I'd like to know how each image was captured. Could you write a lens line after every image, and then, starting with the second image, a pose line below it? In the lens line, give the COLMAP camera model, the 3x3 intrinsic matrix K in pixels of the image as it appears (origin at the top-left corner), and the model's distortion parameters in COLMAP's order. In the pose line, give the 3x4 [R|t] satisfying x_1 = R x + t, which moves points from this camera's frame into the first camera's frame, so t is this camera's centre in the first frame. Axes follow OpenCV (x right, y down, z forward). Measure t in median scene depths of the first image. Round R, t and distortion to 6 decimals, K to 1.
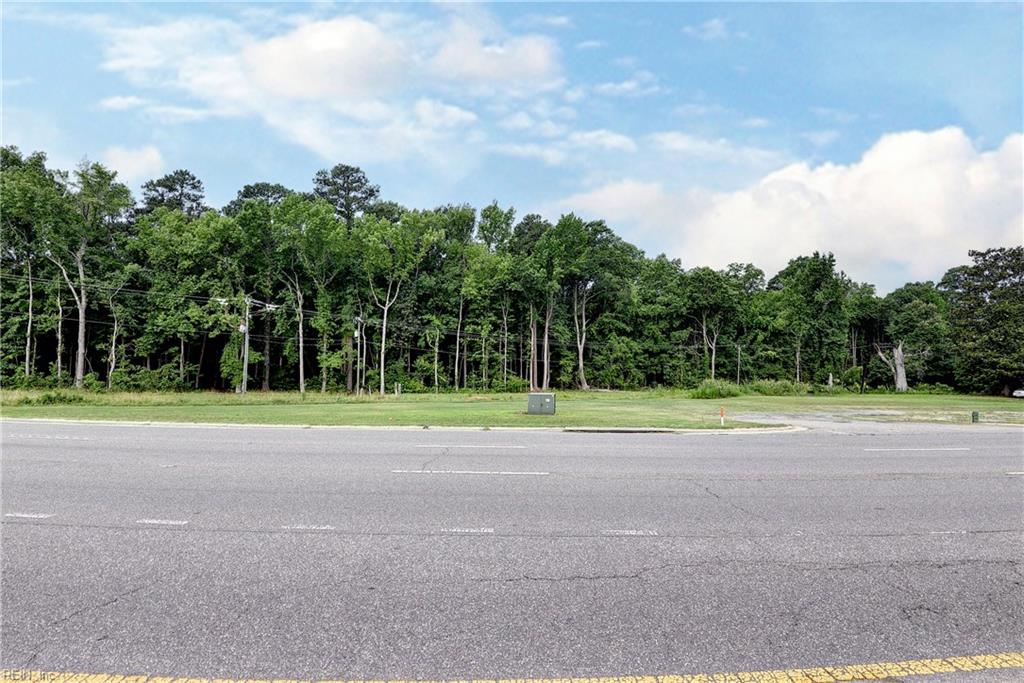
lens RADIAL K [[521.8, 0, 505.3], [0, 521.8, 344.1], [0, 0, 1]] dist [-0.037083, -0.002708]
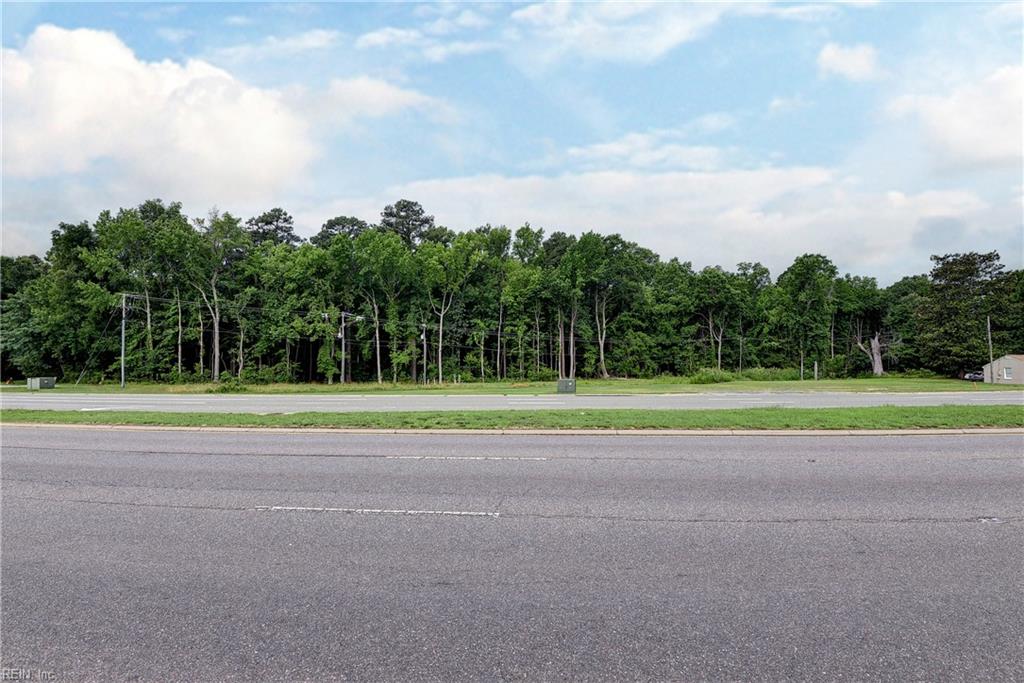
lens RADIAL K [[552.7, 0, 503.8], [0, 552.7, 343.5], [0, 0, 1]] dist [-0.027525, -0.000119]
pose [[0.998279, -0.017649, -0.055916, -0.007346], [0.018604, 0.999689, 0.016598, -0.018684], [0.055606, -0.017610, 0.998297, -0.296446]]
